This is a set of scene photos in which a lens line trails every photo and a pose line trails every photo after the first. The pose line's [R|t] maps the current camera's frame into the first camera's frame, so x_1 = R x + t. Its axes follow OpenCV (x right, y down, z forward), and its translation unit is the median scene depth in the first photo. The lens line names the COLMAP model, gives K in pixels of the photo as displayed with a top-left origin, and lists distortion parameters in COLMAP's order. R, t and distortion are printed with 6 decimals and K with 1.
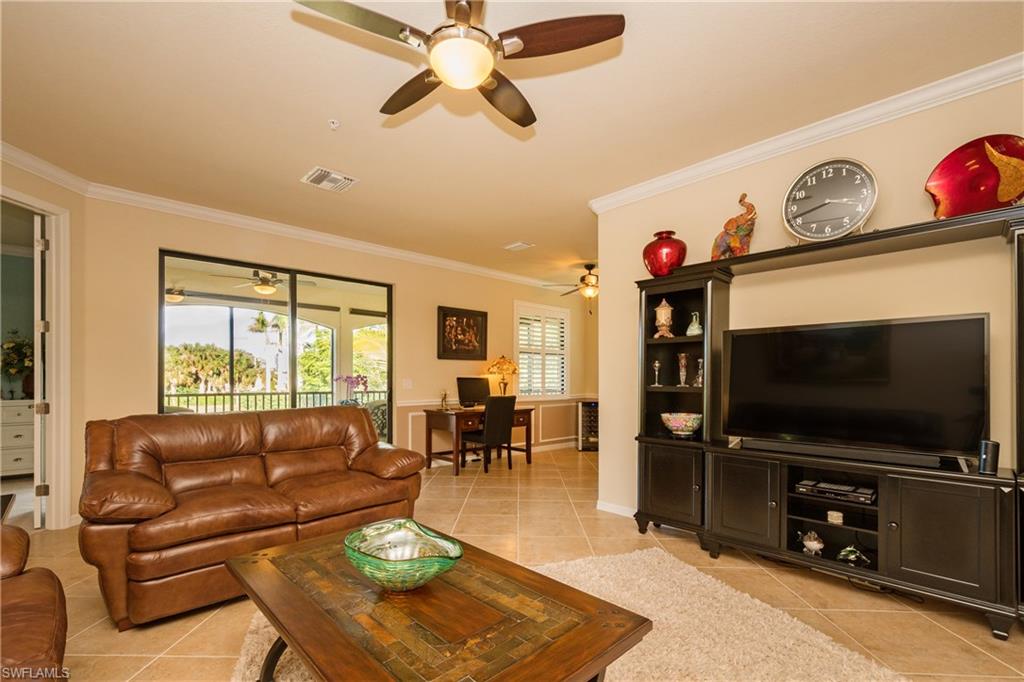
lens RADIAL K [[467.3, 0, 510.9], [0, 467.3, 370.5], [0, 0, 1]] dist [-0.001032, -0.001683]
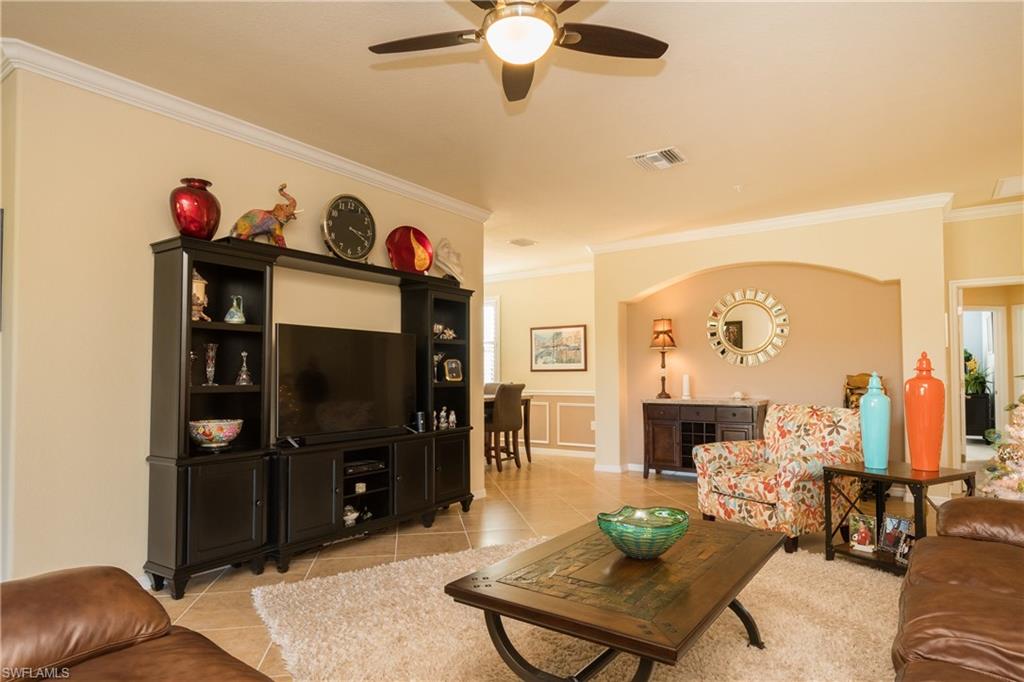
lens RADIAL K [[595.1, 0, 512.6], [0, 595.1, 346.7], [0, 0, 1]] dist [0.001136, 0.000065]
pose [[-0.203652, 0.047634, 0.977884, -0.793204], [-0.012394, 0.998610, -0.051225, 0.015479], [-0.978965, -0.022552, -0.202779, 0.785451]]
